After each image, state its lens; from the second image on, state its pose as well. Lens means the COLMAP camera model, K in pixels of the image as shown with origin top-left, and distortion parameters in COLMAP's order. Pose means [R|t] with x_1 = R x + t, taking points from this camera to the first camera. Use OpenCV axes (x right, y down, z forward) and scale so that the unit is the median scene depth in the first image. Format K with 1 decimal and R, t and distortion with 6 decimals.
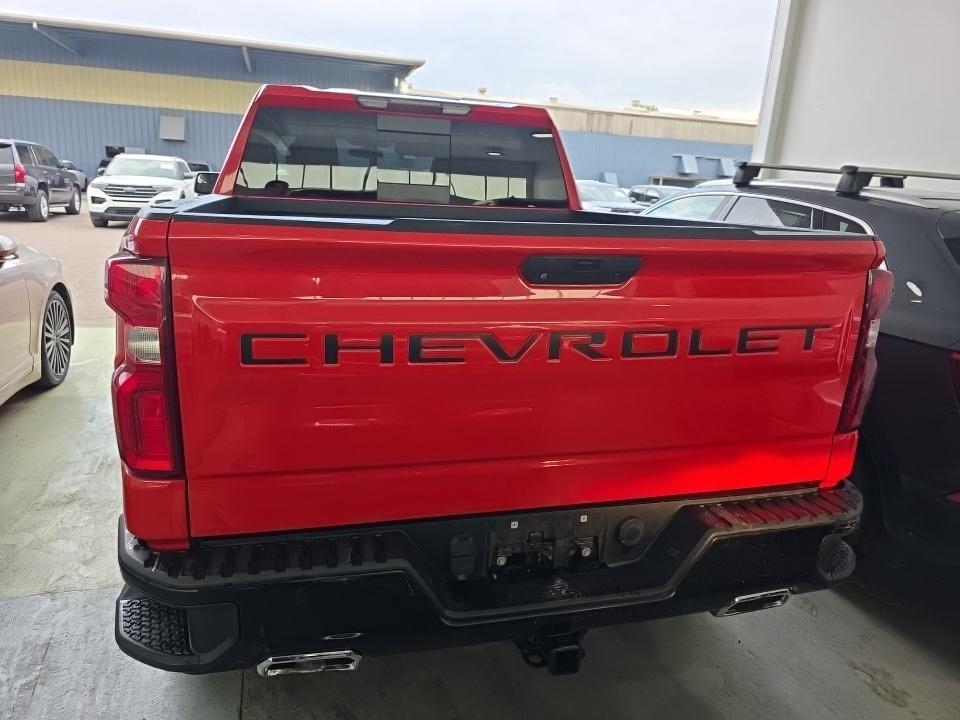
lens RADIAL K [[644.5, 0, 471.3], [0, 644.5, 348.9], [0, 0, 1]] dist [0.058612, -0.049650]
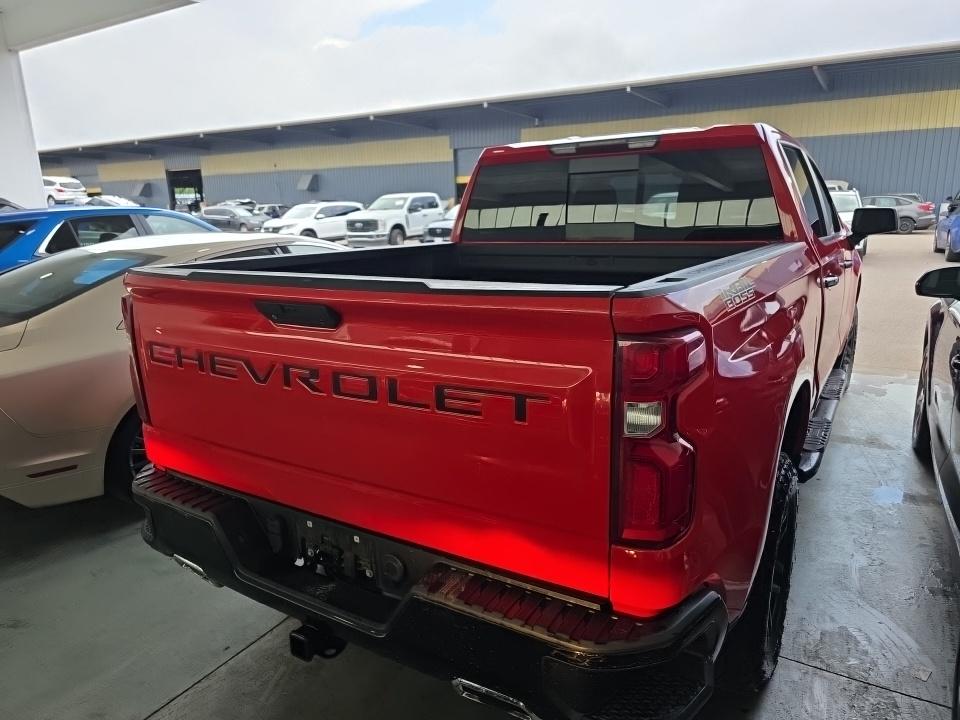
lens RADIAL K [[645.6, 0, 480.0], [0, 645.6, 360.0], [0, 0, 1]] dist [0.066745, -0.069004]
pose [[0.680667, 0.105190, -0.725002, 0.588147], [-0.122680, 0.992030, 0.028756, -0.052753], [0.722248, 0.069370, 0.688146, 0.201035]]
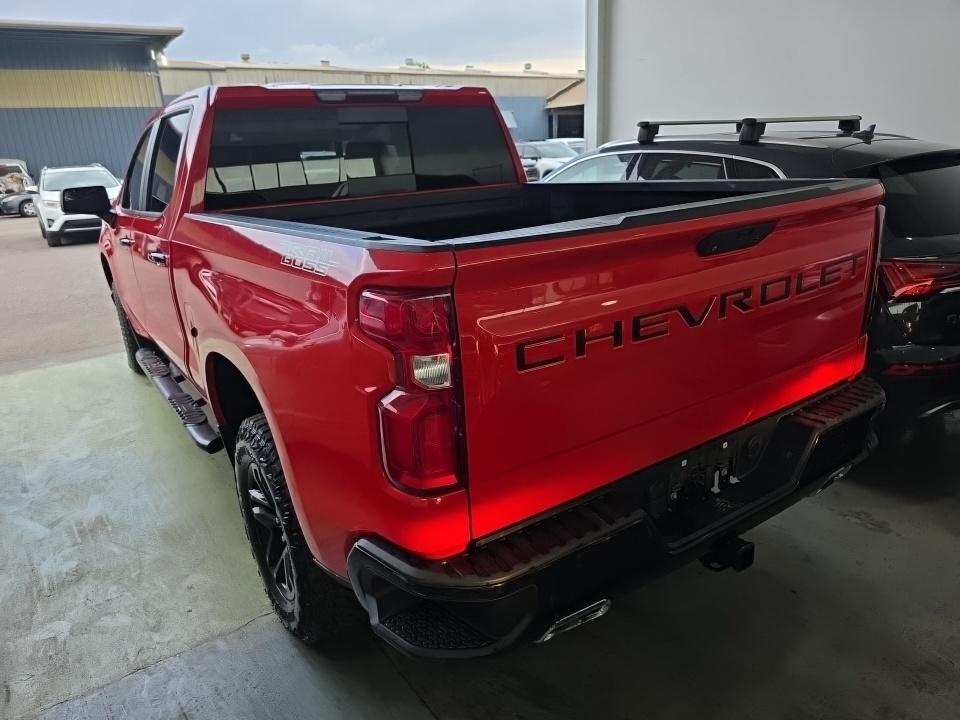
lens RADIAL K [[645.6, 0, 480.0], [0, 645.6, 360.0], [0, 0, 1]] dist [0.066745, -0.069004]
pose [[0.939366, -0.195961, 0.281408, -0.304794], [0.177219, 0.979970, 0.090839, -0.044571], [-0.293573, -0.035460, 0.955279, -0.007713]]
